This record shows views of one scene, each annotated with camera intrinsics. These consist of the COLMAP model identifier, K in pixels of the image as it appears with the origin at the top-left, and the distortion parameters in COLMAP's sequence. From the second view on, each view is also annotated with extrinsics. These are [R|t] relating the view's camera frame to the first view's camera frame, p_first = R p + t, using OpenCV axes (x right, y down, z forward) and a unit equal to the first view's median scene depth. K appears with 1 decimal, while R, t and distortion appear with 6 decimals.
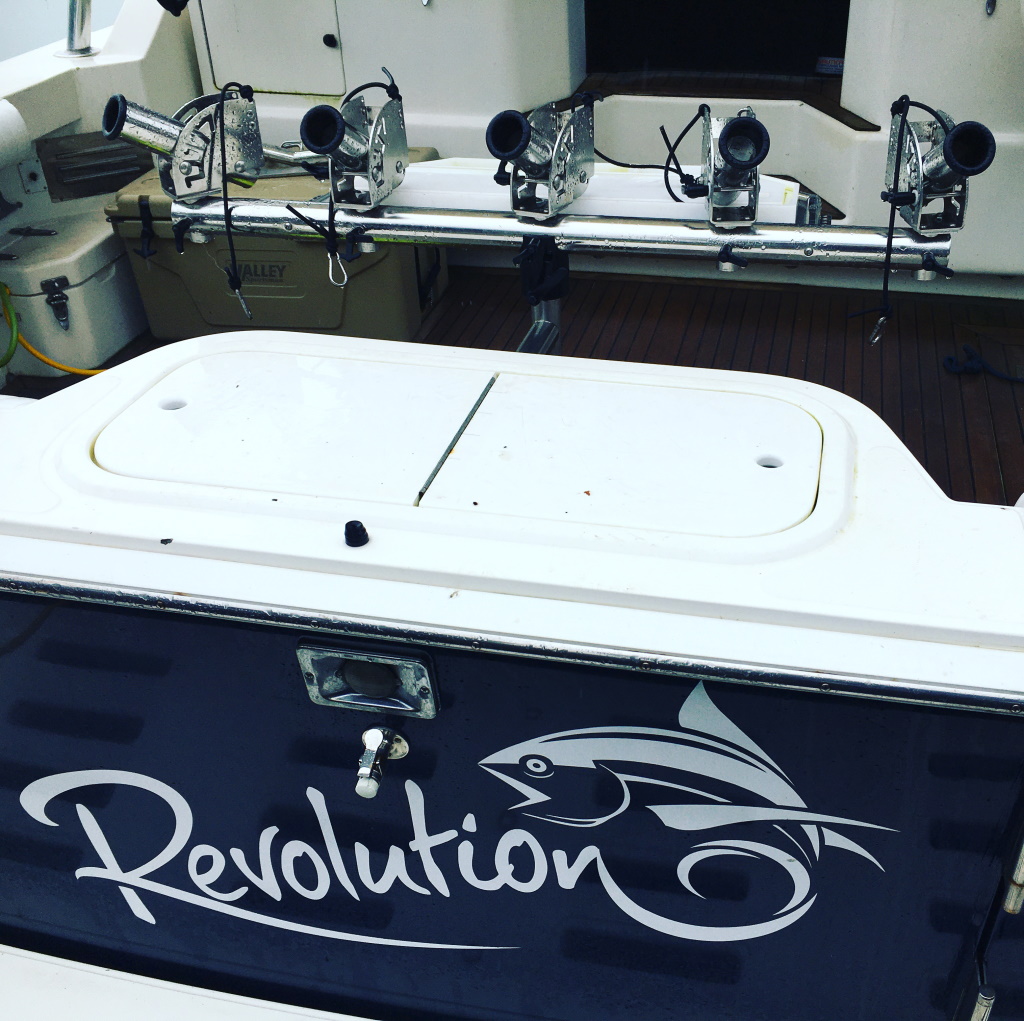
lens RADIAL K [[1197.9, 0, 513.5], [0, 1197.9, 503.6], [0, 0, 1]] dist [0.121591, -0.245788]
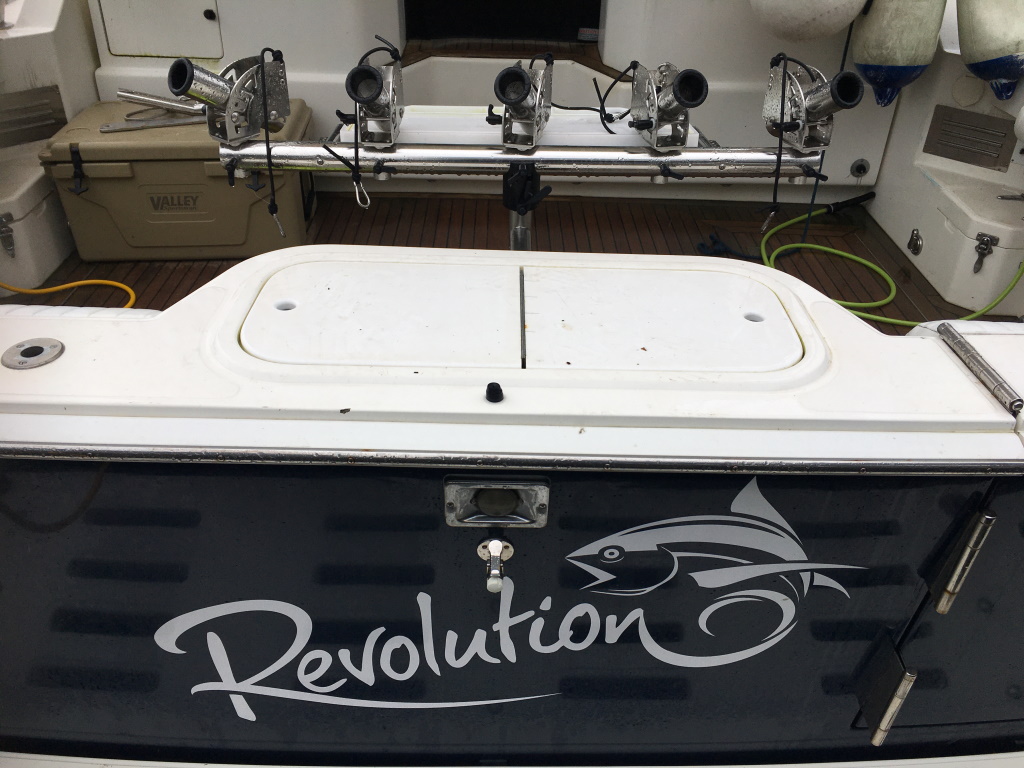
lens RADIAL K [[905.7, 0, 512.0], [0, 905.7, 384.0], [0, 0, 1]] dist [0.110697, -0.165310]
pose [[0.976973, -0.082393, 0.196814, -0.218330], [0.079043, 0.996562, 0.024830, -0.005230], [-0.198184, -0.008702, 0.980126, 0.017305]]
